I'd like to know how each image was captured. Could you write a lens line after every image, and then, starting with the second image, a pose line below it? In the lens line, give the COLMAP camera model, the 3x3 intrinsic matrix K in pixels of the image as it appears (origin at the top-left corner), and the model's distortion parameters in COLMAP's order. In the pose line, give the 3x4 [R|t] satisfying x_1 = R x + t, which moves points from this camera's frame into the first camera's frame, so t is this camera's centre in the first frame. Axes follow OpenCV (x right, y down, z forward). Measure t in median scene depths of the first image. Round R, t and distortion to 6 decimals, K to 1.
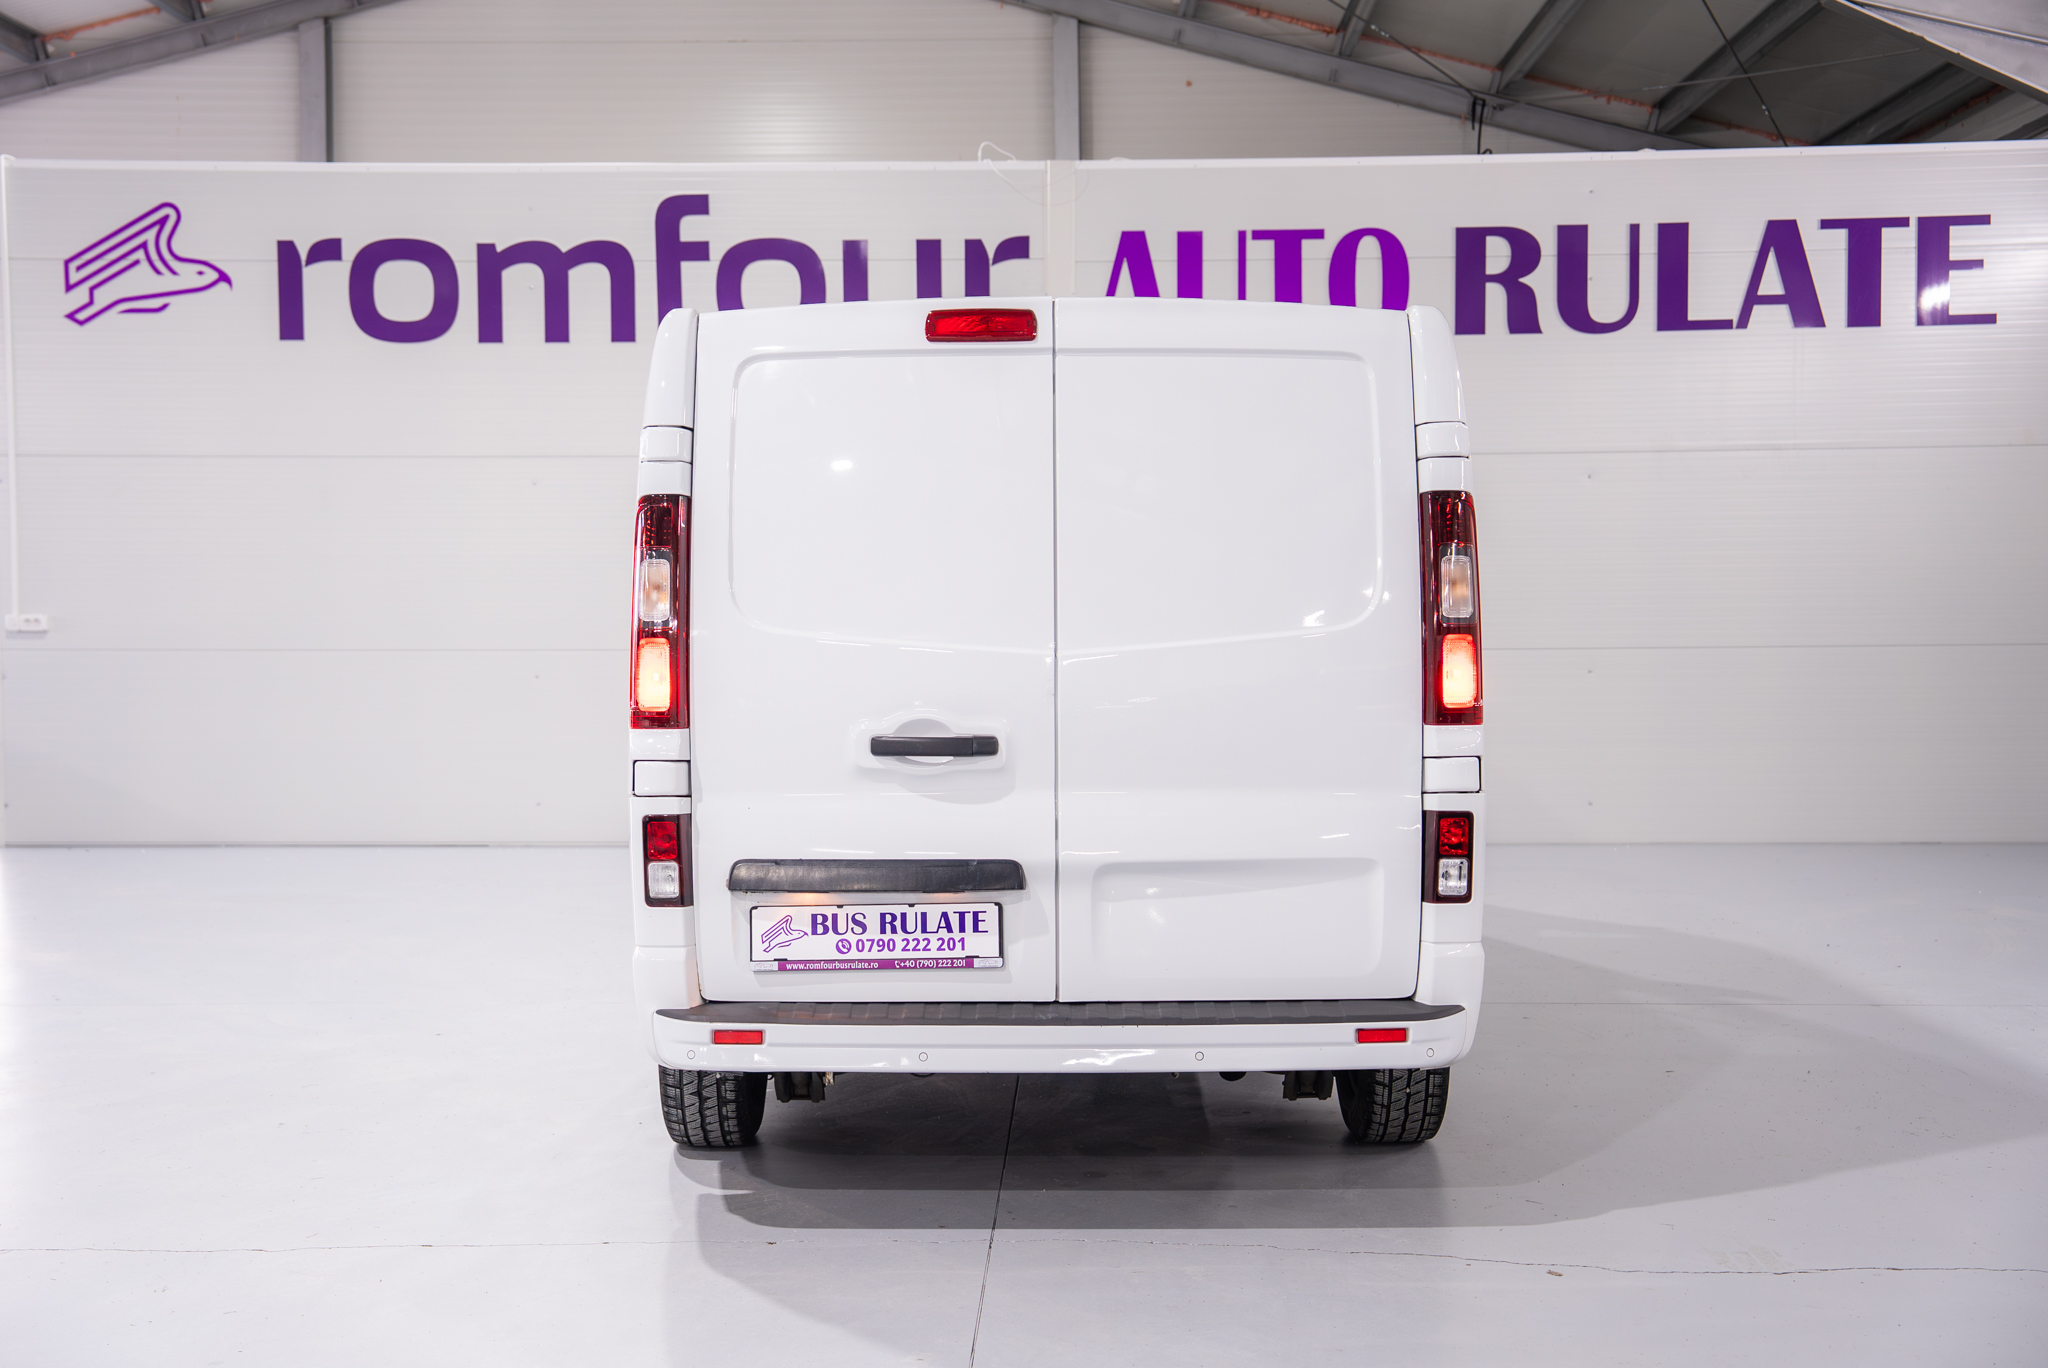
lens RADIAL K [[2432.1, 0, 1024.0], [0, 2432.1, 684.0], [0, 0, 1]] dist [0.088846, 0.011771]
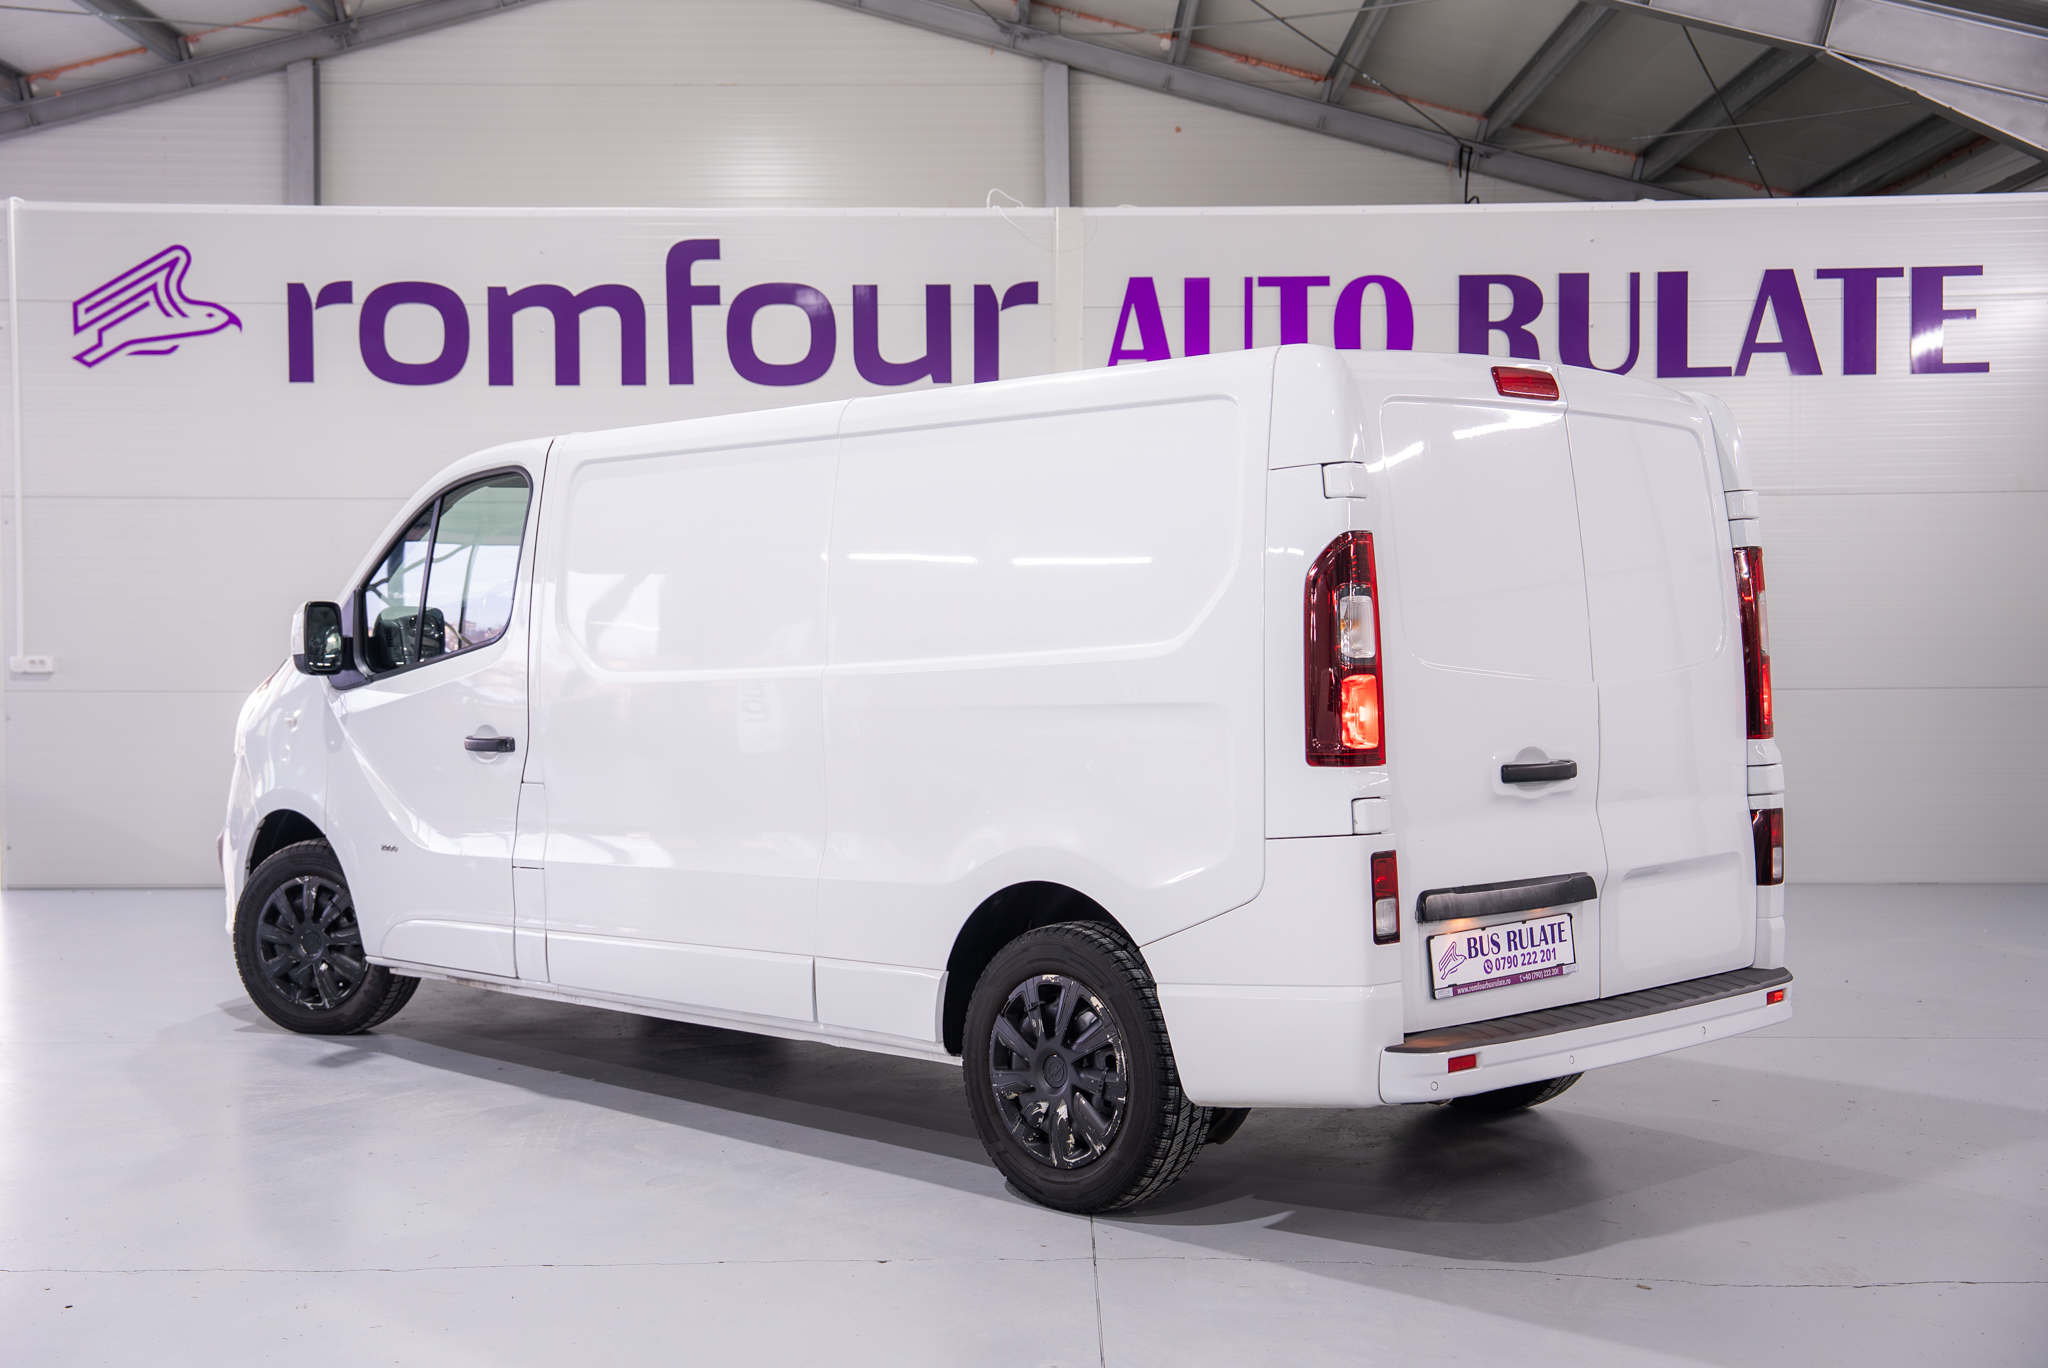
lens RADIAL K [[2472.7, 0, 1024.0], [0, 2472.7, 684.0], [0, 0, 1]] dist [0.093476, 0.015344]
pose [[0.999747, 0.000702, 0.022475, -0.026409], [-0.000291, 0.999833, -0.018292, 0.001516], [-0.022484, 0.018281, 0.999580, -0.021736]]
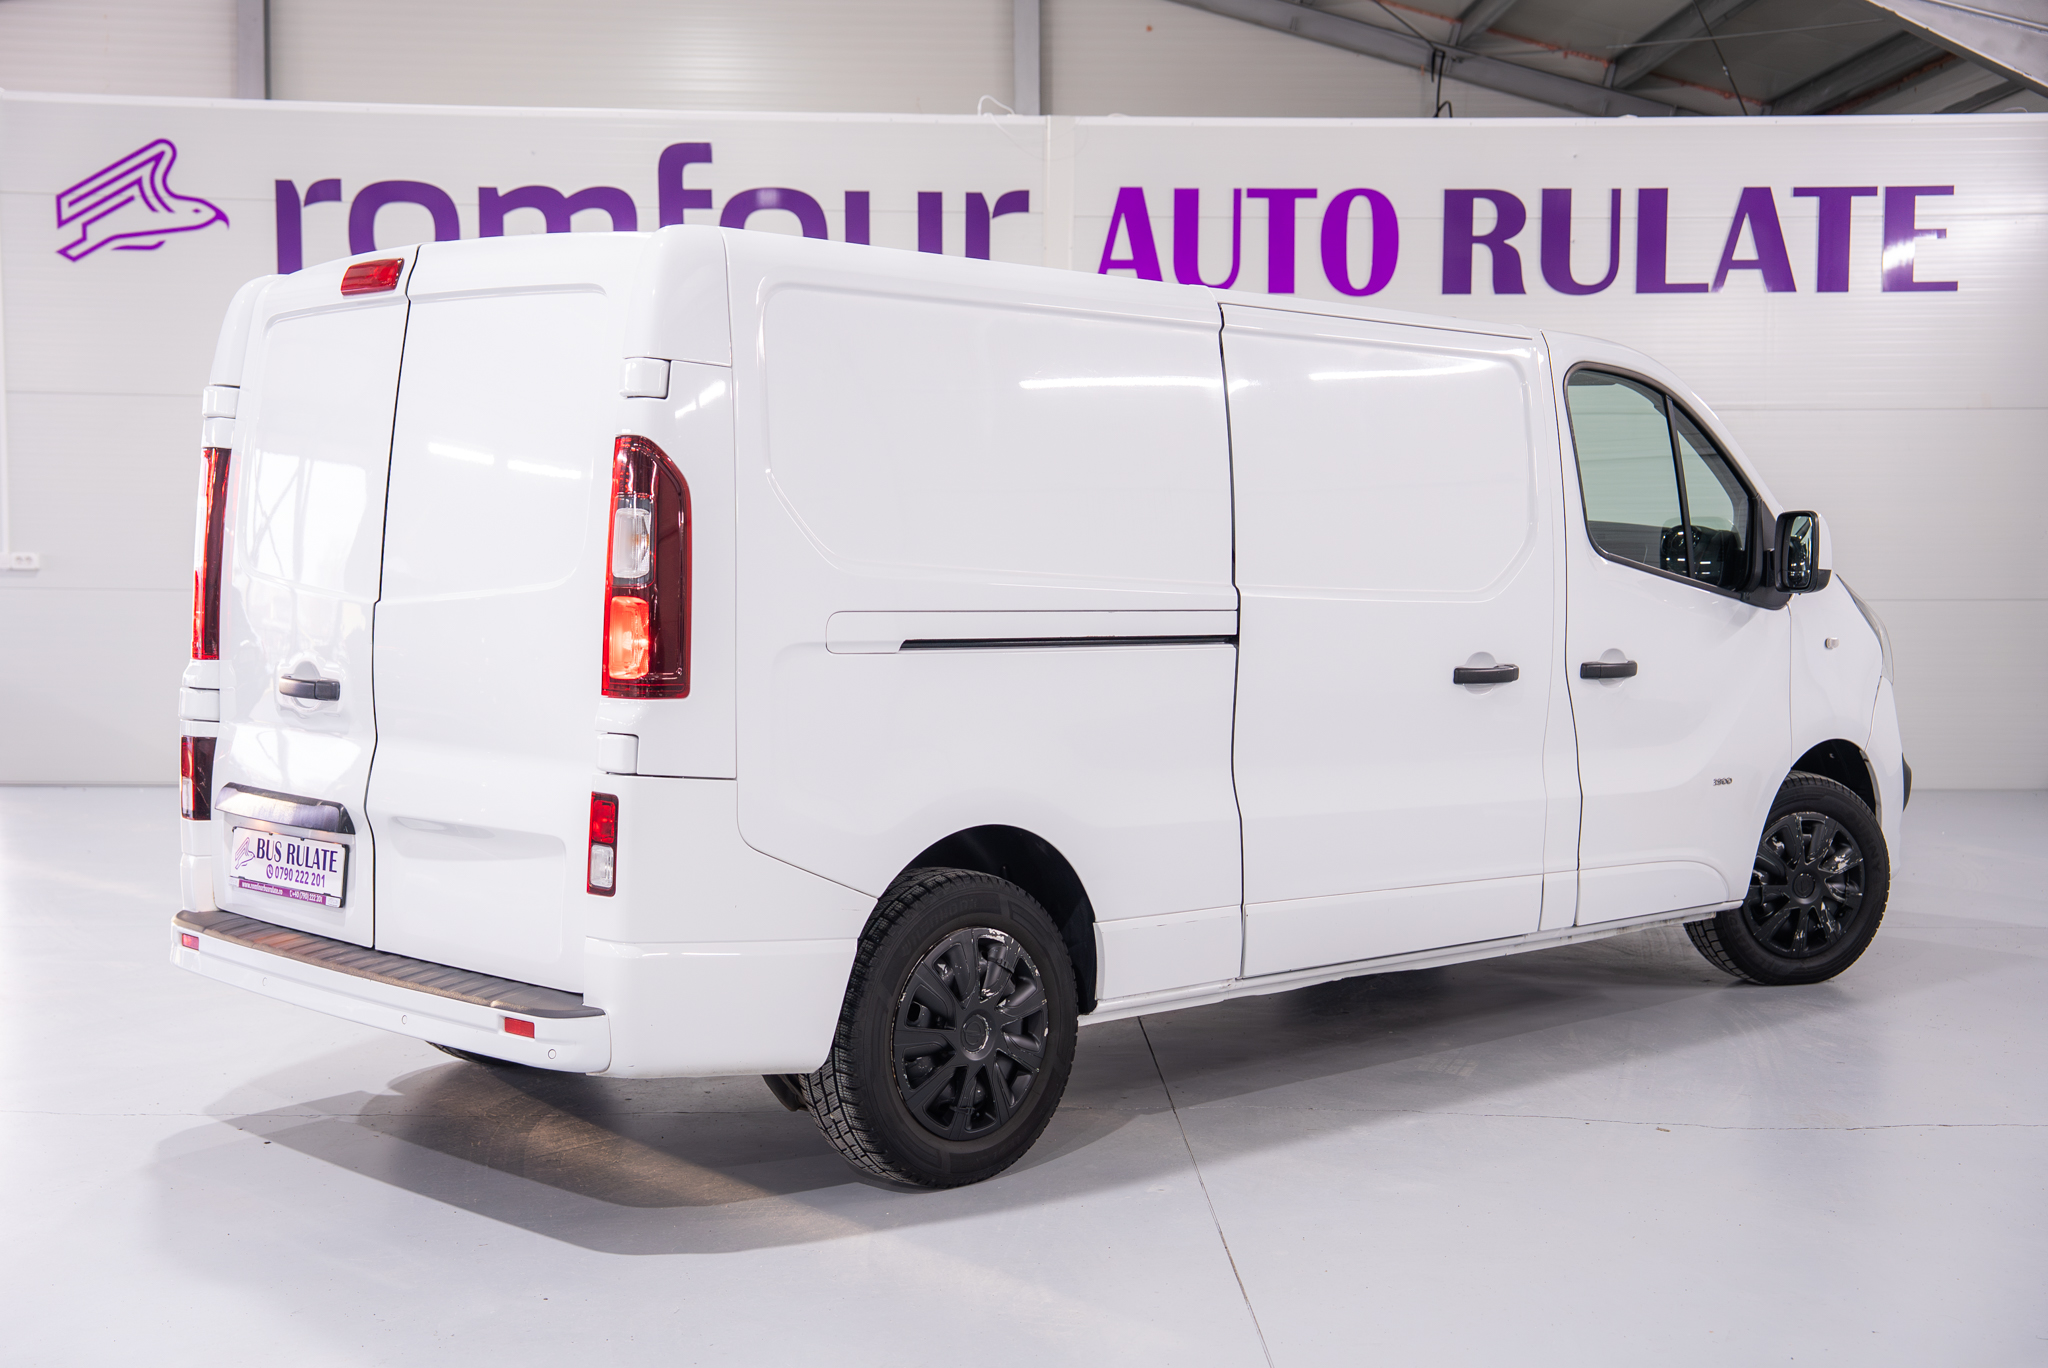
lens RADIAL K [[2593.7, 0, 1030.0], [0, 2593.7, 687.7], [0, 0, 1]] dist [0.119044, 0.000701]
pose [[0.998123, 0.006357, 0.060916, -0.061941], [-0.007583, 0.999773, 0.019916, 0.002006], [-0.060776, -0.020341, 0.997944, -0.086963]]
